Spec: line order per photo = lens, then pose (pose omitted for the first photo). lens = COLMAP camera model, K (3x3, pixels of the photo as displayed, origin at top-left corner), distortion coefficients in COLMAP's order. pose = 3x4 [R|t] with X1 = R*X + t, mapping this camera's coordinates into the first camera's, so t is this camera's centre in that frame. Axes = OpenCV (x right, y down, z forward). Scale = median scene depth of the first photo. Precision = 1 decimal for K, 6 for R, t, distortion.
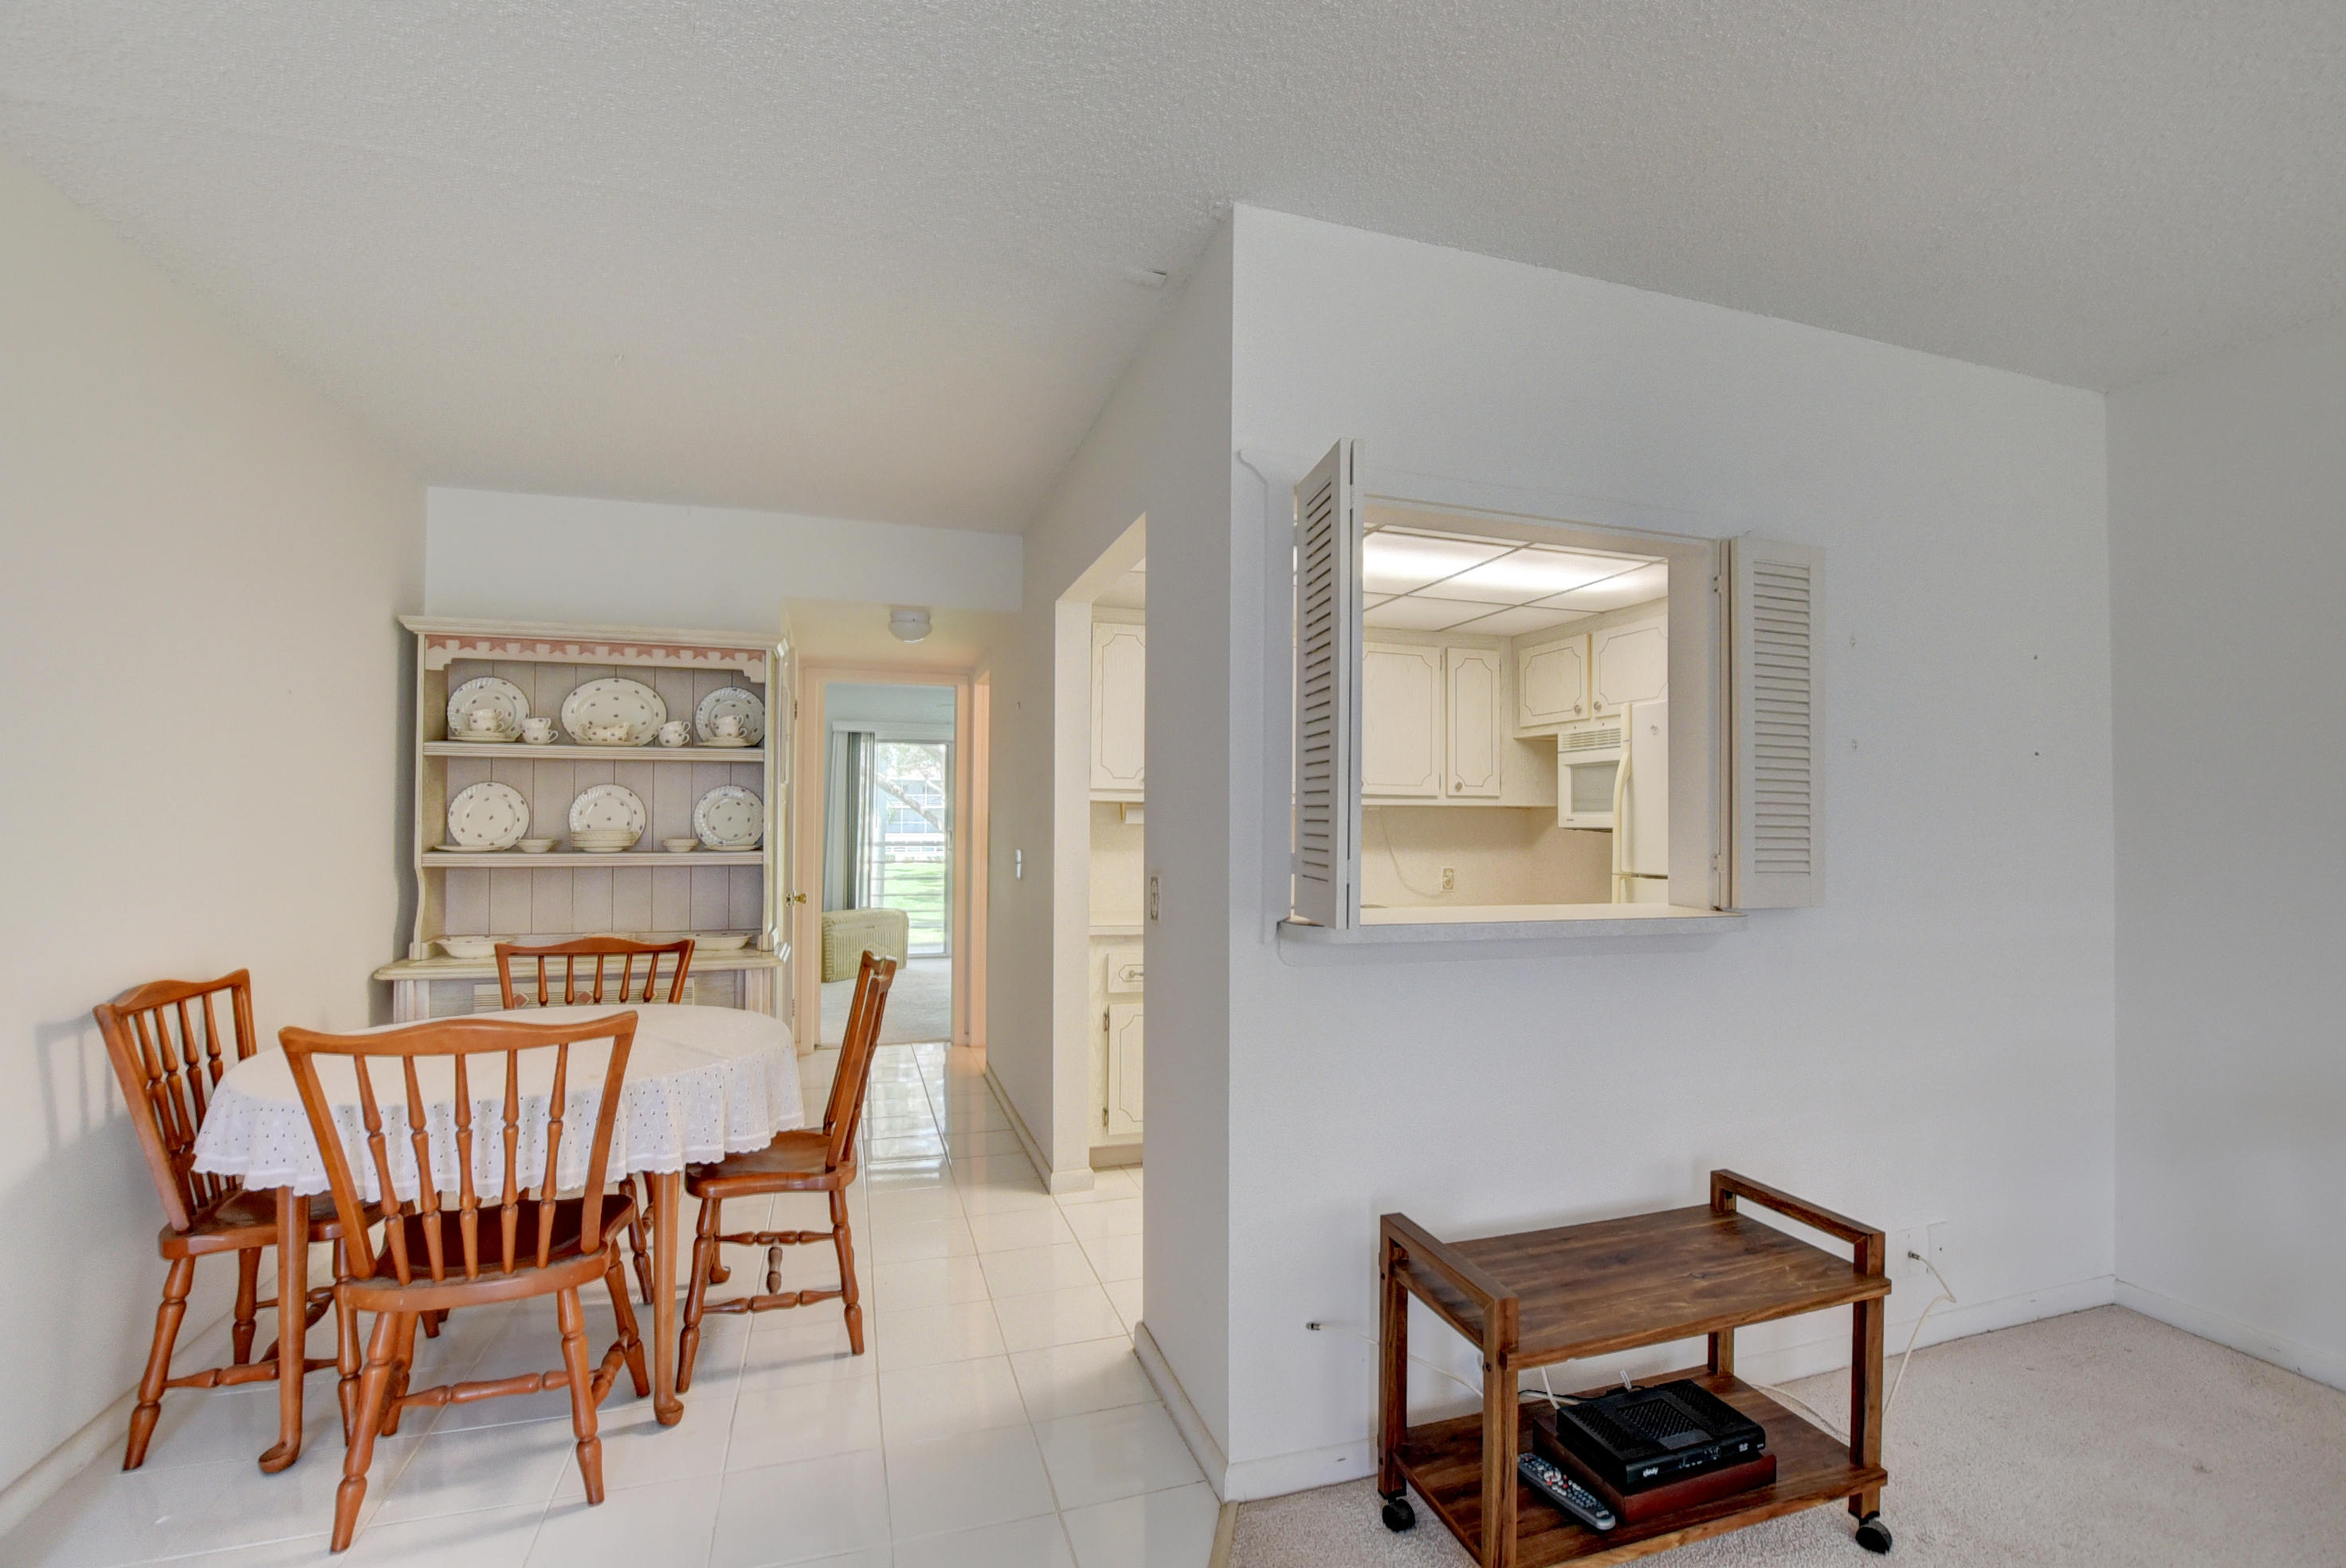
lens RADIAL K [[1038.1, 0, 1182.9], [0, 1038.1, 800.6], [0, 0, 1]] dist [-0.030927, 0.004242]
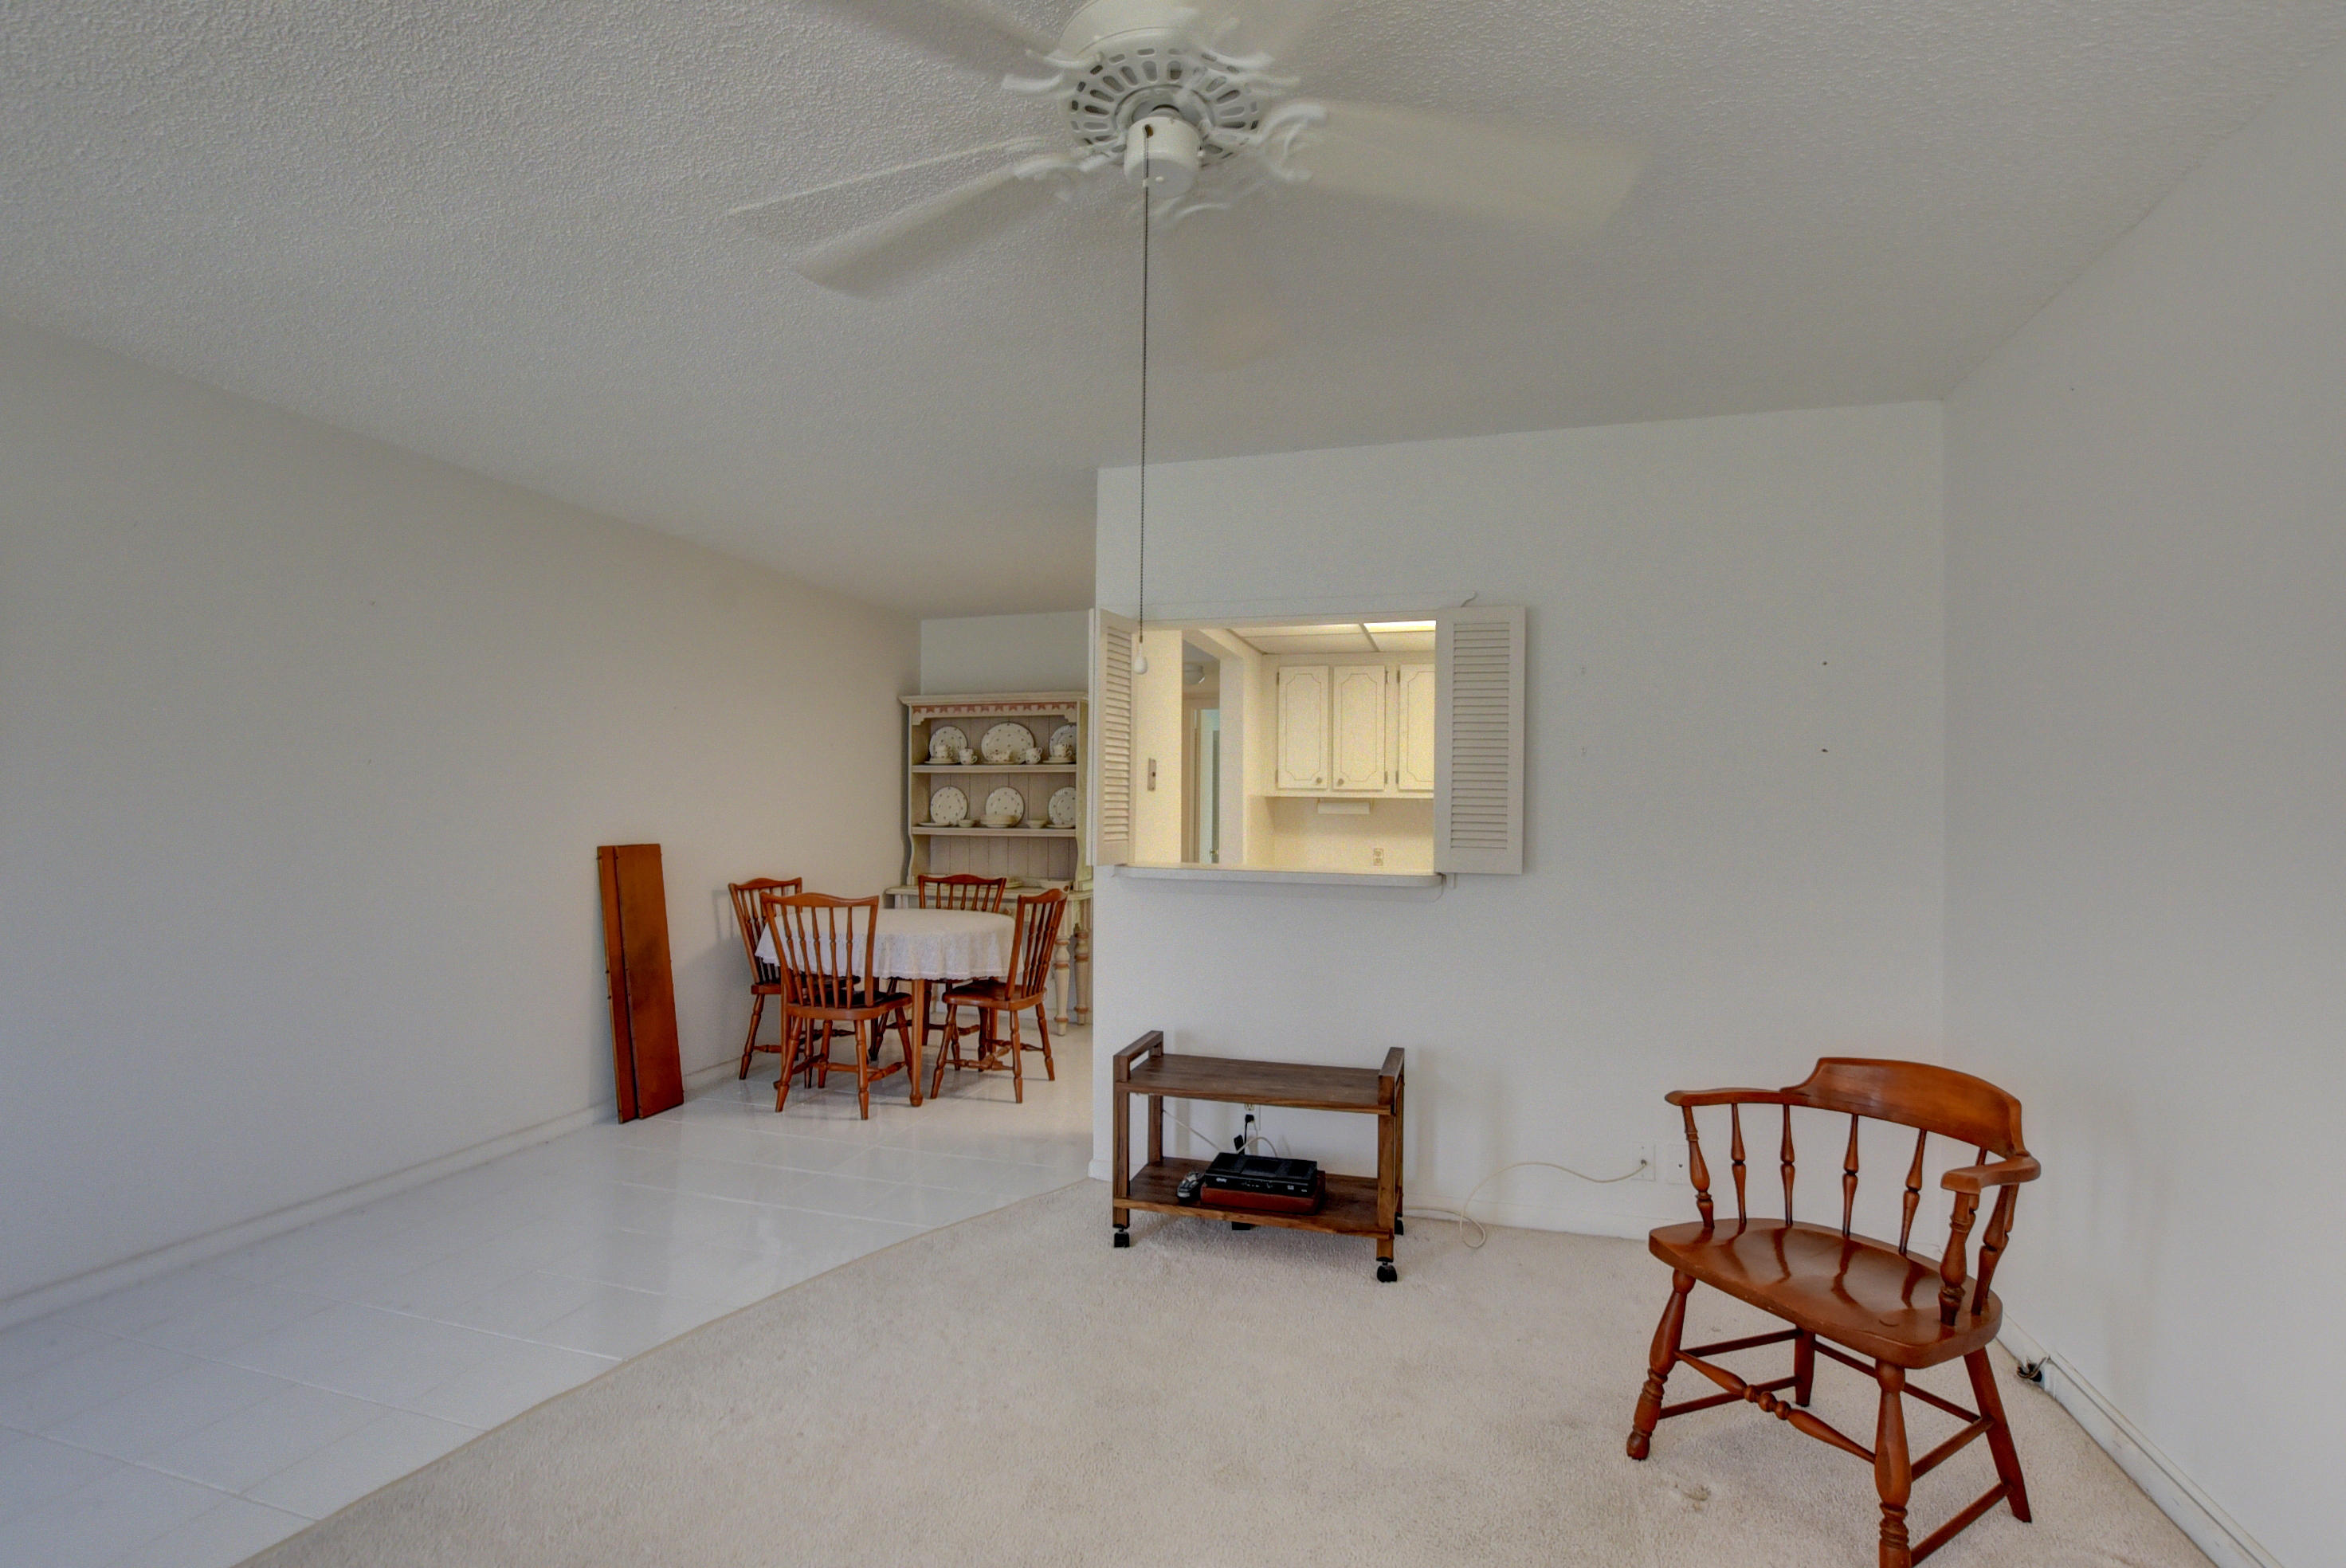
lens RADIAL K [[1038.1, 0, 1193.1], [0, 1038.1, 804.4], [0, 0, 1]] dist [-0.030927, 0.004242]
pose [[0.829486, -0.000075, -0.558527, 0.688619], [0.006179, 0.999940, 0.009042, -0.001793], [0.558493, -0.010951, 0.829437, -0.242969]]
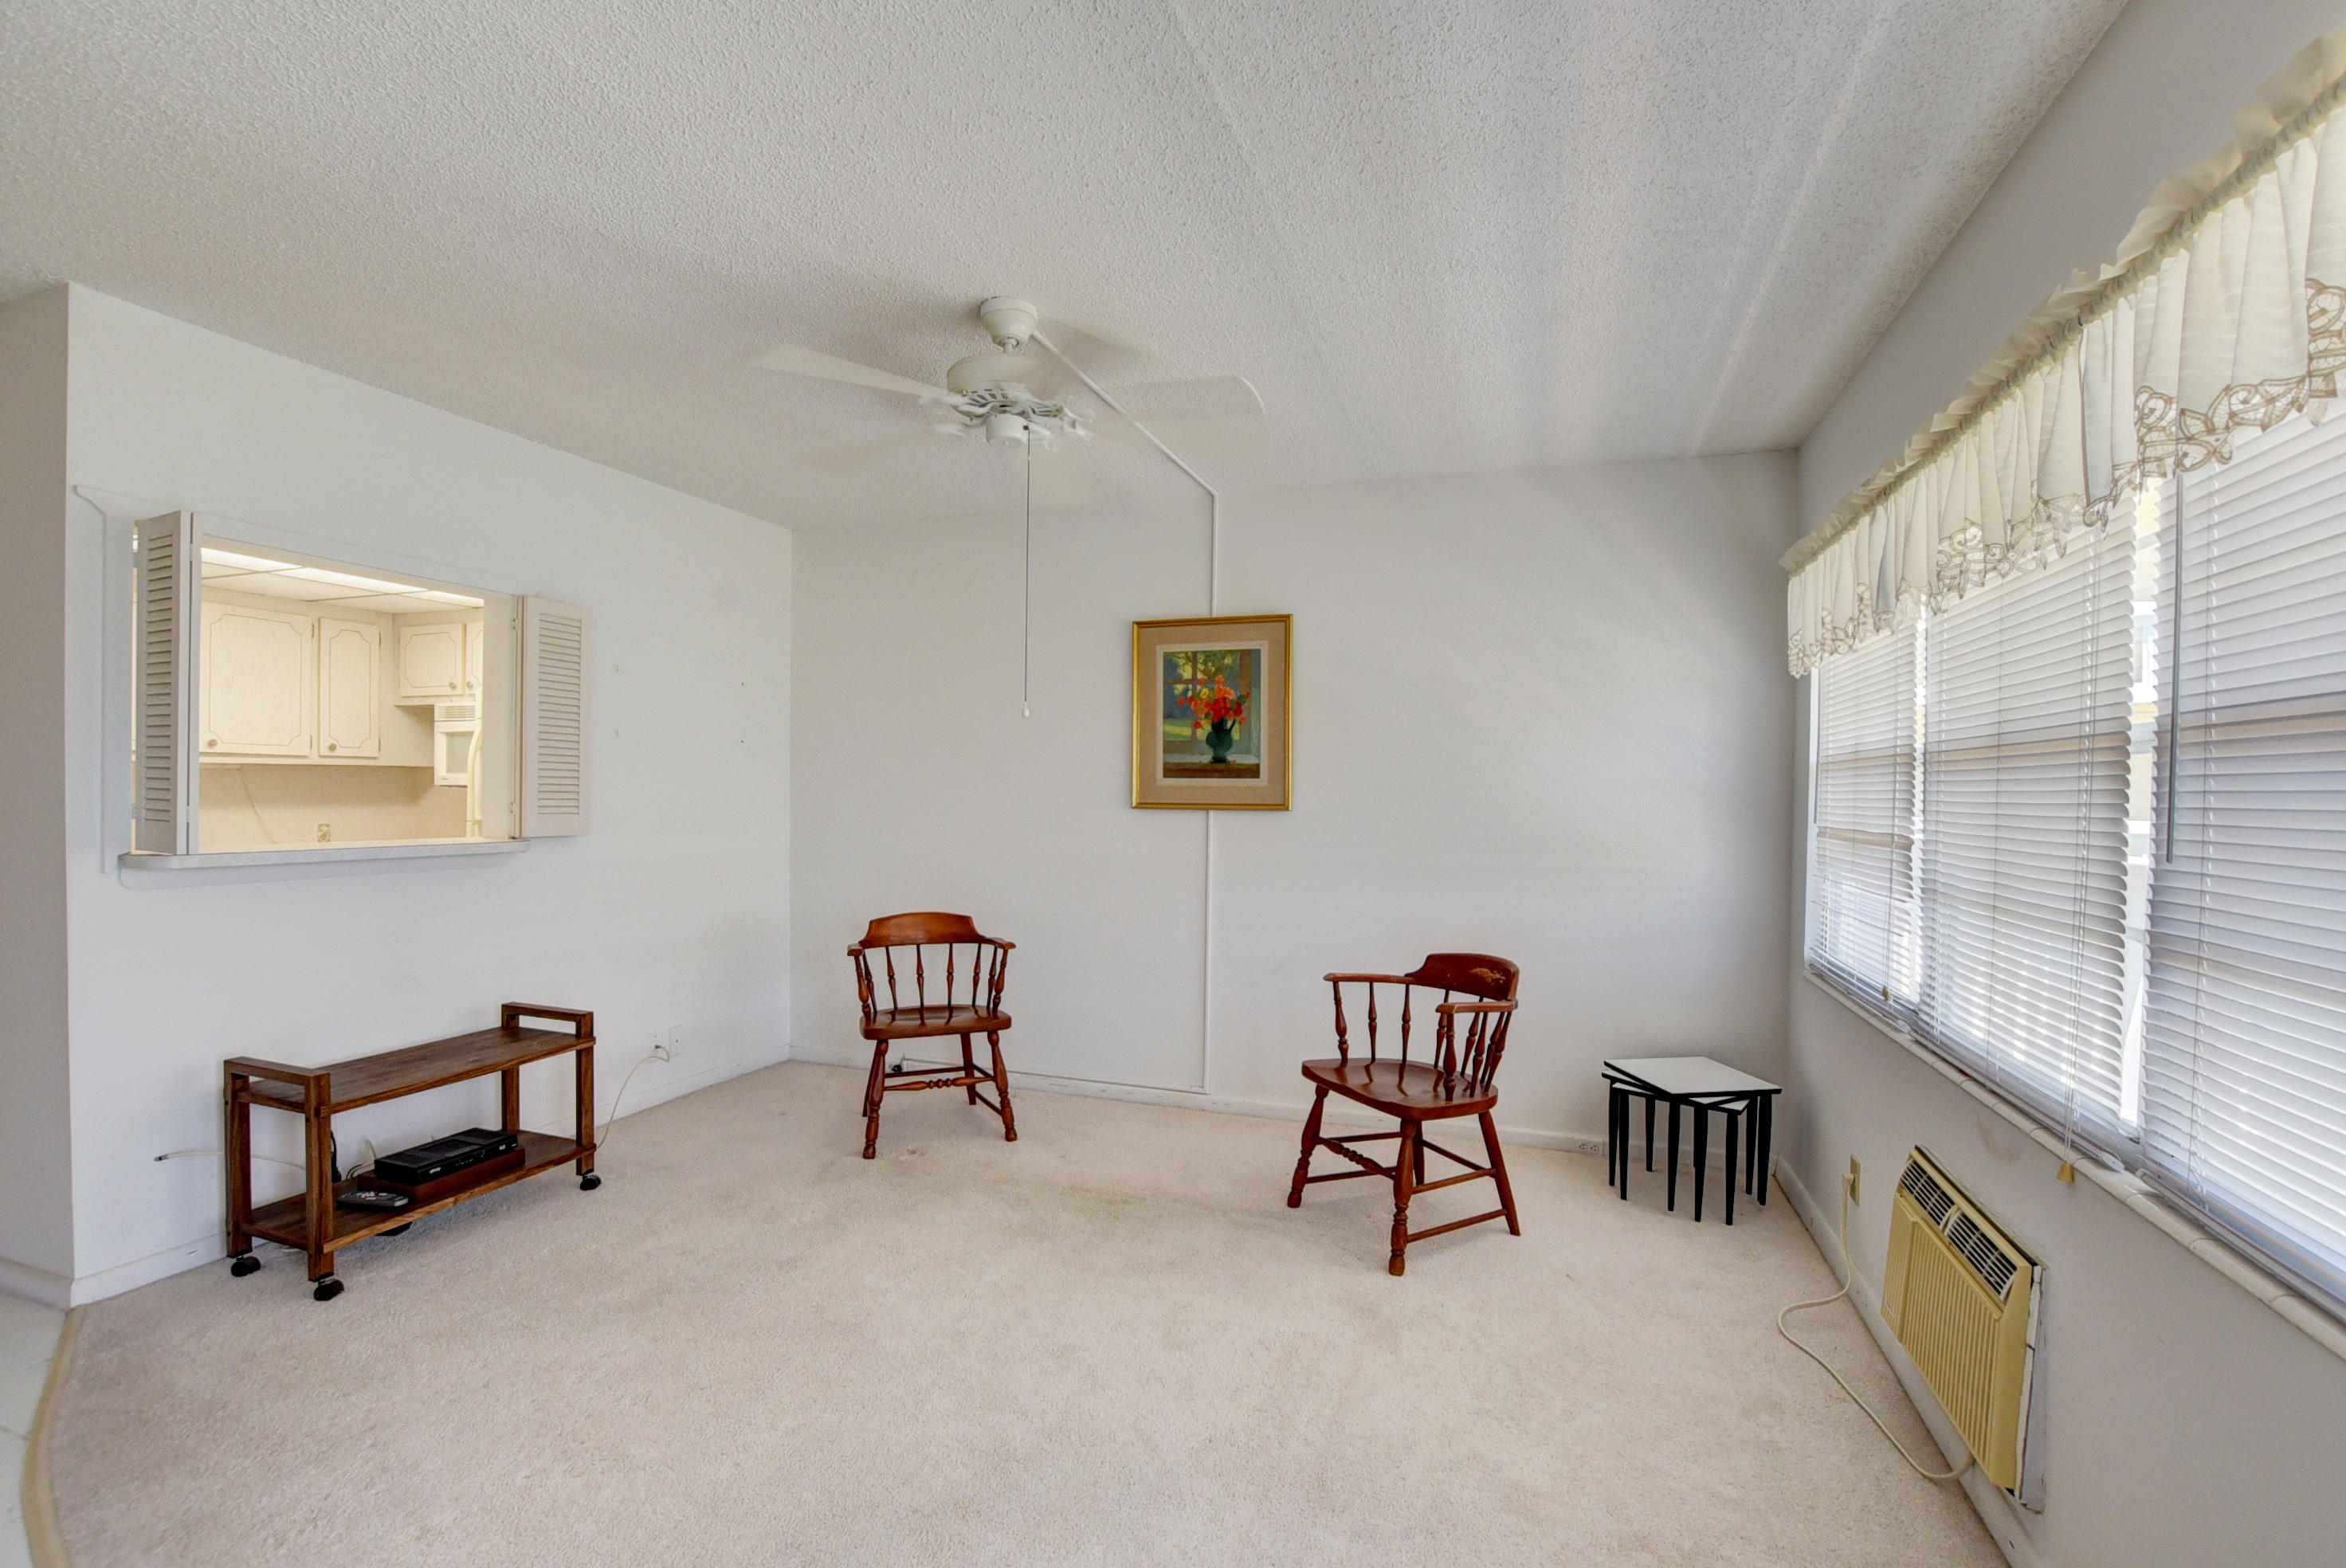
lens RADIAL K [[1038.1, 0, 1181.1], [0, 1038.1, 802.6], [0, 0, 1]] dist [-0.030927, 0.004242]
pose [[0.604969, -0.009793, 0.796189, -0.061422], [-0.023313, 0.999278, 0.030005, -0.010520], [-0.795908, -0.036713, 0.604304, -0.468890]]
